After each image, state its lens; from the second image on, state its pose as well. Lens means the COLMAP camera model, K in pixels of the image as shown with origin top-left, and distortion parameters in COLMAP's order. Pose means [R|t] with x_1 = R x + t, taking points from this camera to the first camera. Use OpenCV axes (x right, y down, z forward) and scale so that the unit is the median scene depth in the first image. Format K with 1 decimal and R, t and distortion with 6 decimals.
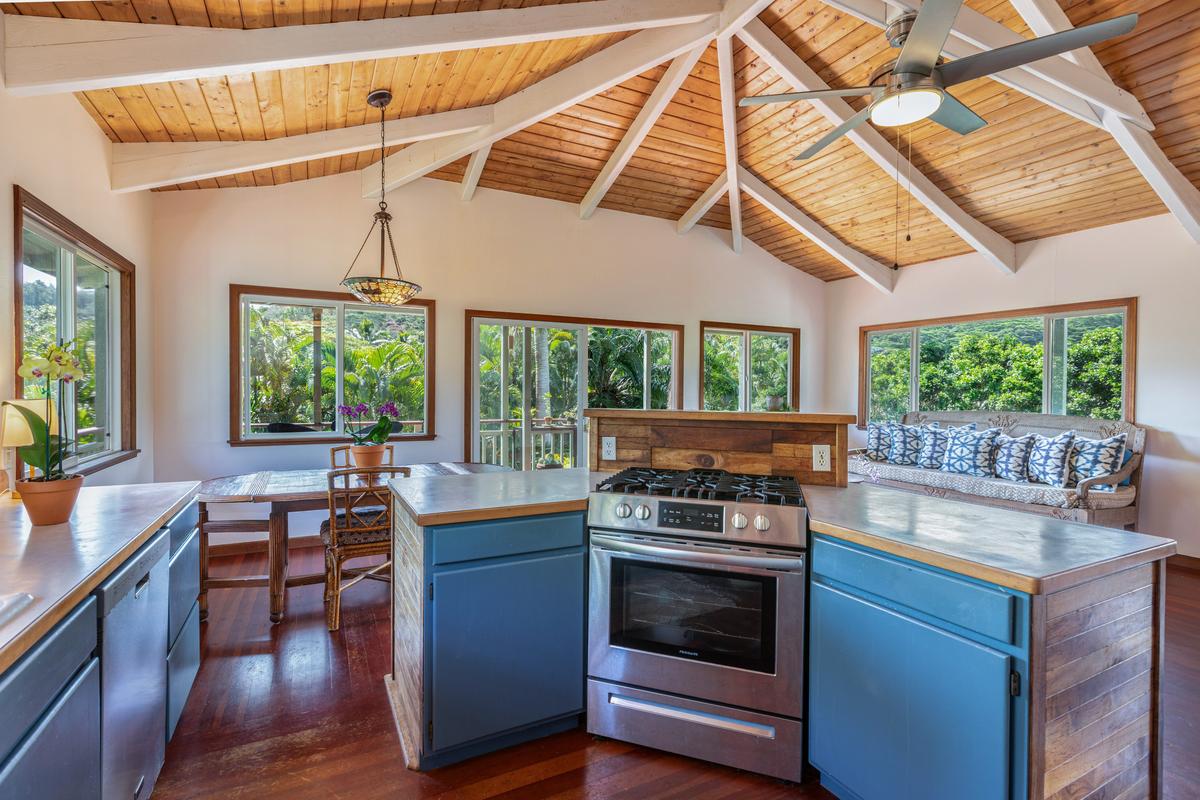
lens RADIAL K [[539.4, 0, 593.0], [0, 539.4, 395.6], [0, 0, 1]] dist [0.003855, 0.000097]
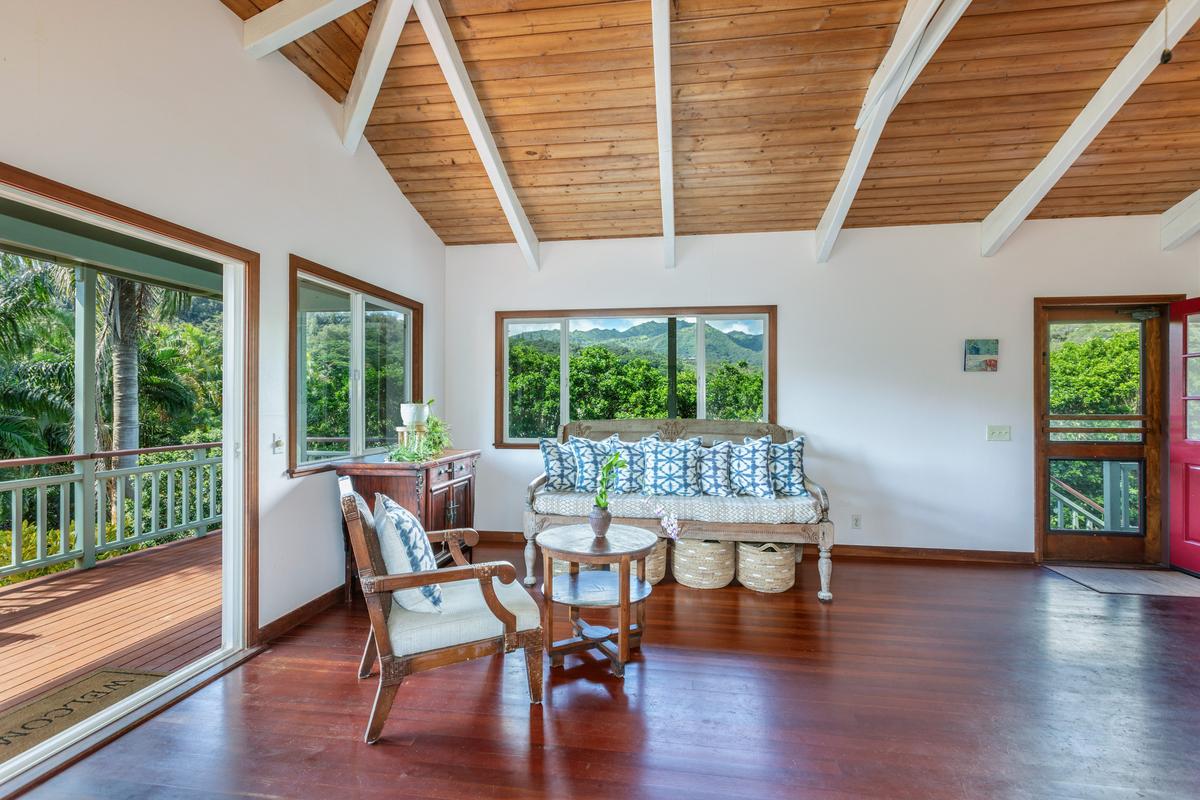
lens RADIAL K [[539.4, 0, 600.5], [0, 539.4, 401.6], [0, 0, 1]] dist [0.003855, 0.000097]
pose [[0.581523, -0.007765, 0.813493, -0.046508], [0.015033, 0.999886, -0.001202, 0.000922], [-0.813391, 0.012929, 0.581574, 0.591199]]
